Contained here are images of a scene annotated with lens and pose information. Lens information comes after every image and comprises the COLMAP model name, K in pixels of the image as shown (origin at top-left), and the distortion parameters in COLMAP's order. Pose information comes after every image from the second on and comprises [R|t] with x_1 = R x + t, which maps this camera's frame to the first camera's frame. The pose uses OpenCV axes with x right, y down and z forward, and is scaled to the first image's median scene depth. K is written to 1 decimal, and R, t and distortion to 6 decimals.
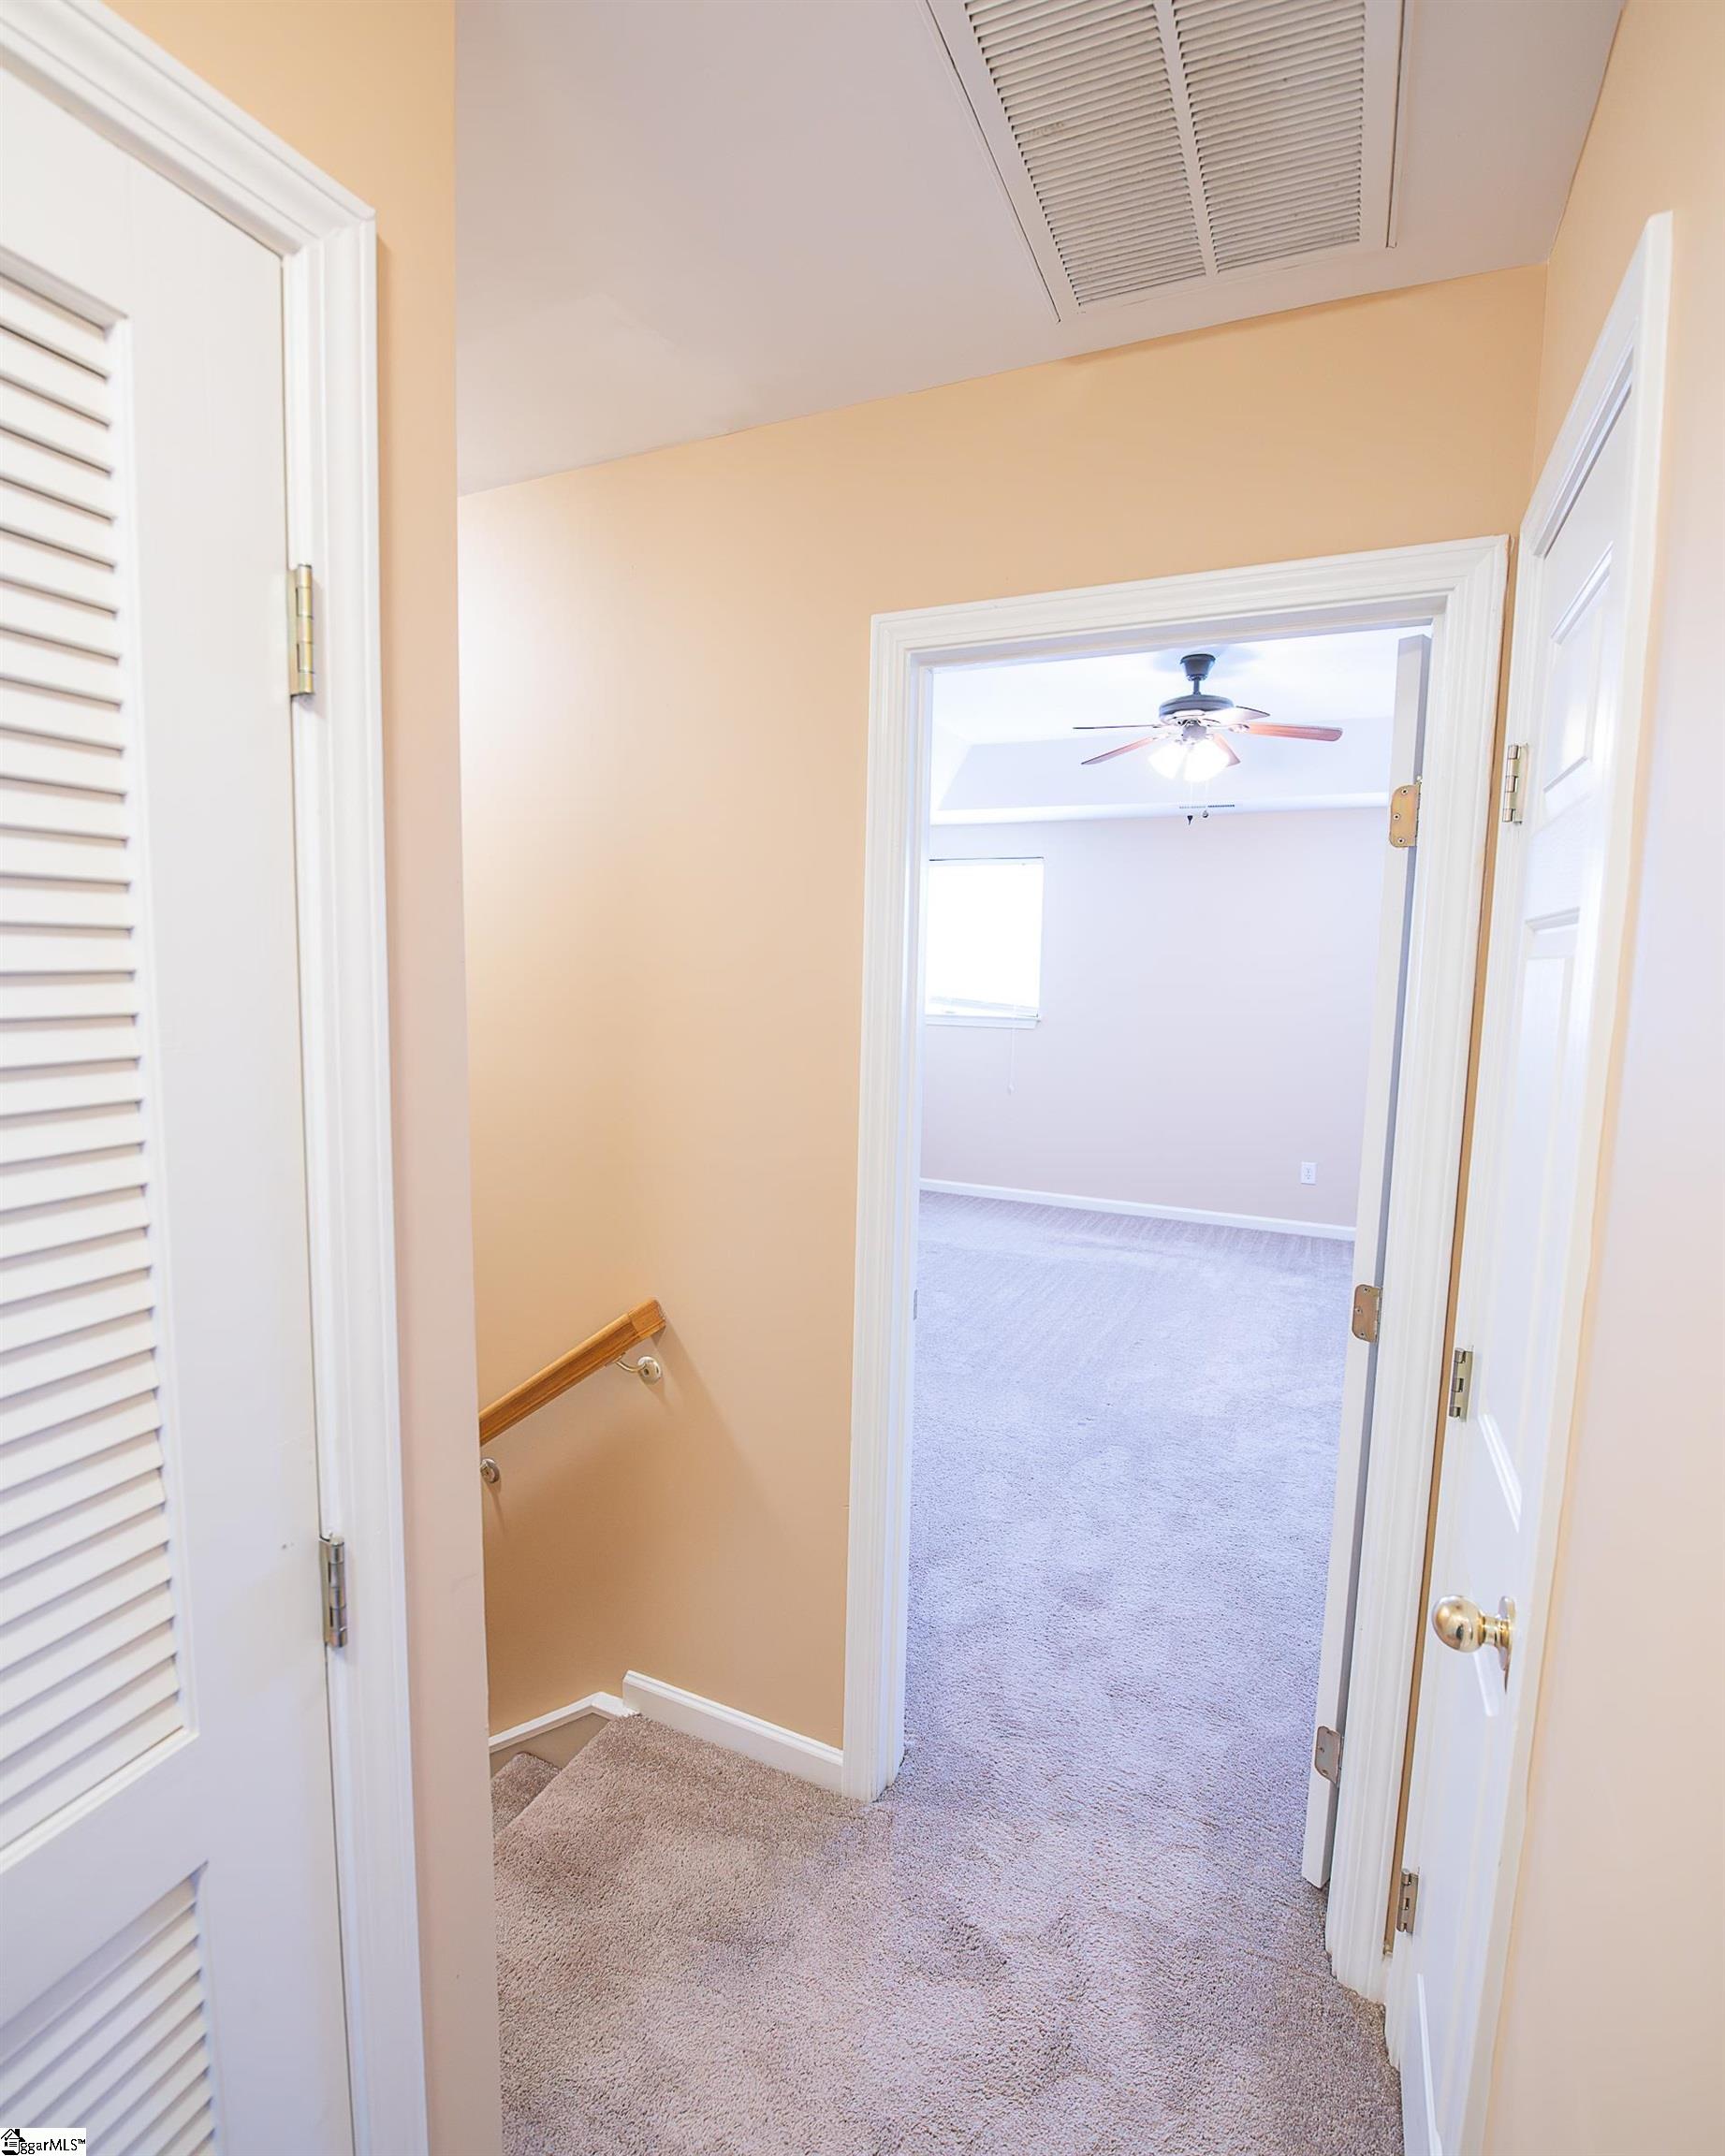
lens RADIAL K [[1027.4, 0, 876.7], [0, 1027.4, 1072.5], [0, 0, 1]] dist [-0.003785, -0.006629]
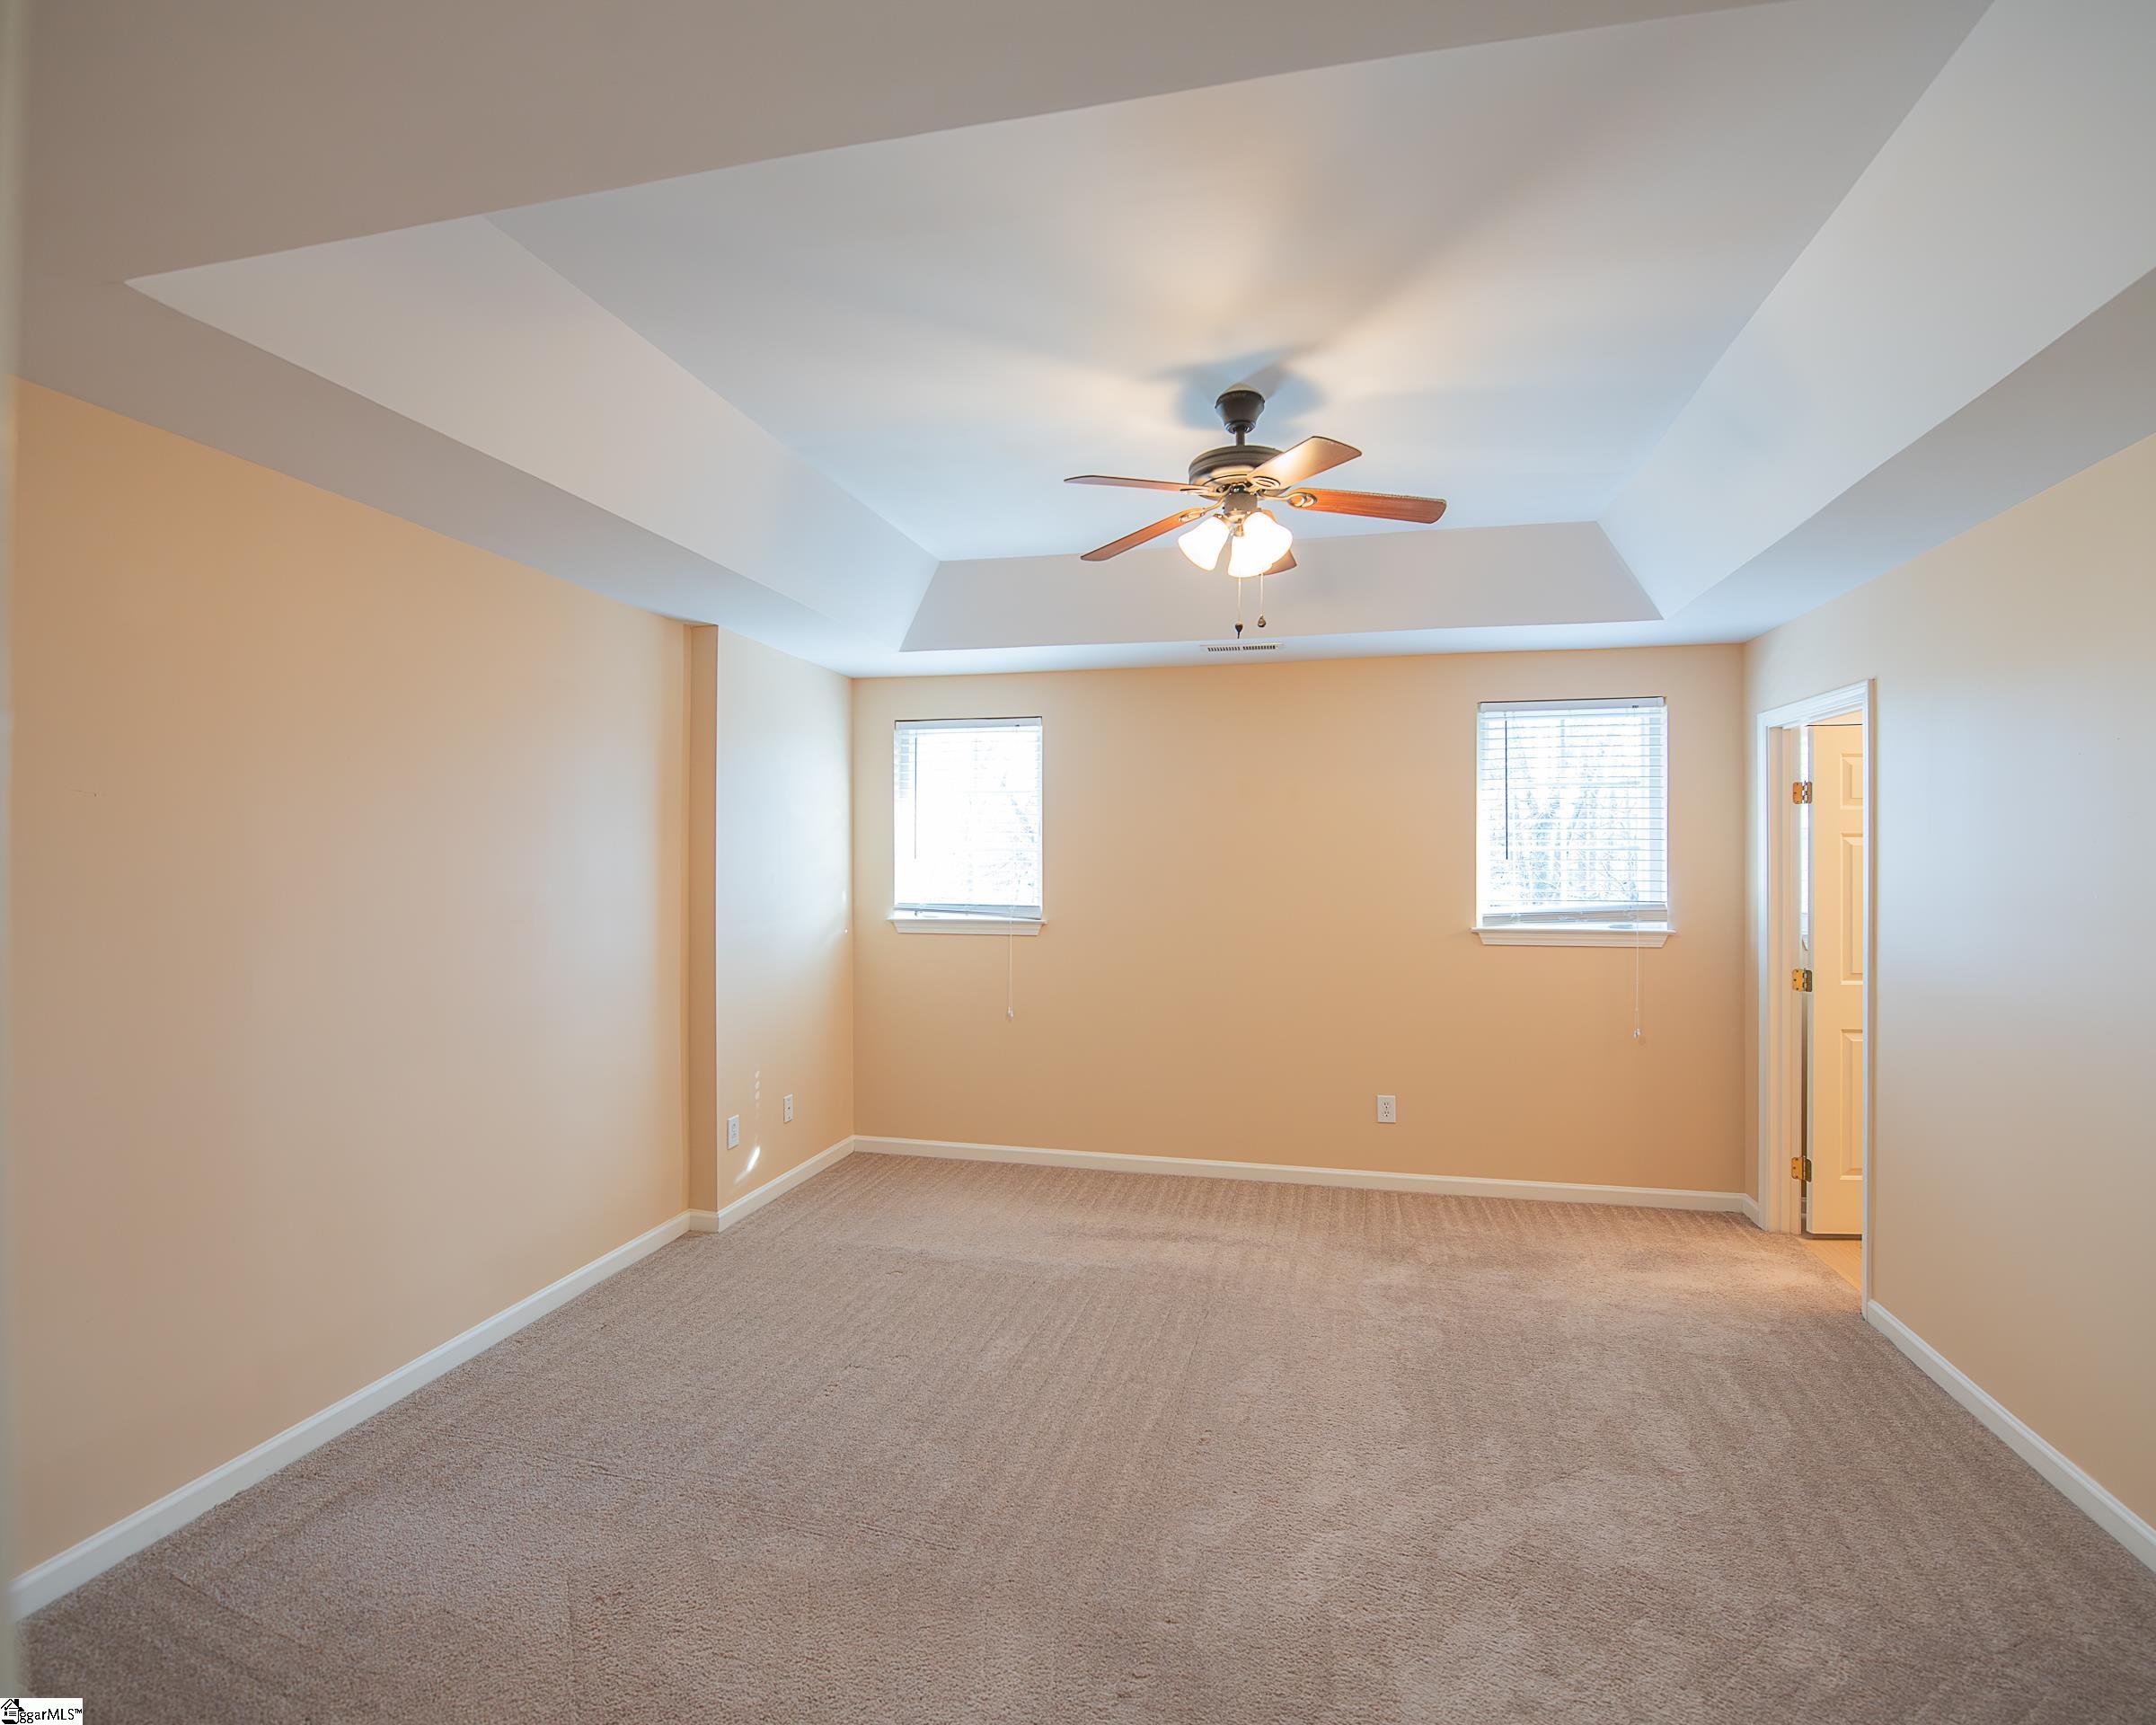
lens RADIAL K [[1027.3, 0, 1085.8], [0, 1027.3, 854.8], [0, 0, 1]] dist [-0.003785, -0.006629]
pose [[0.982830, -0.020476, 0.183371, 0.064751], [0.040130, 0.993754, -0.104124, -0.028735], [-0.180094, 0.109695, 0.977514, 0.307725]]
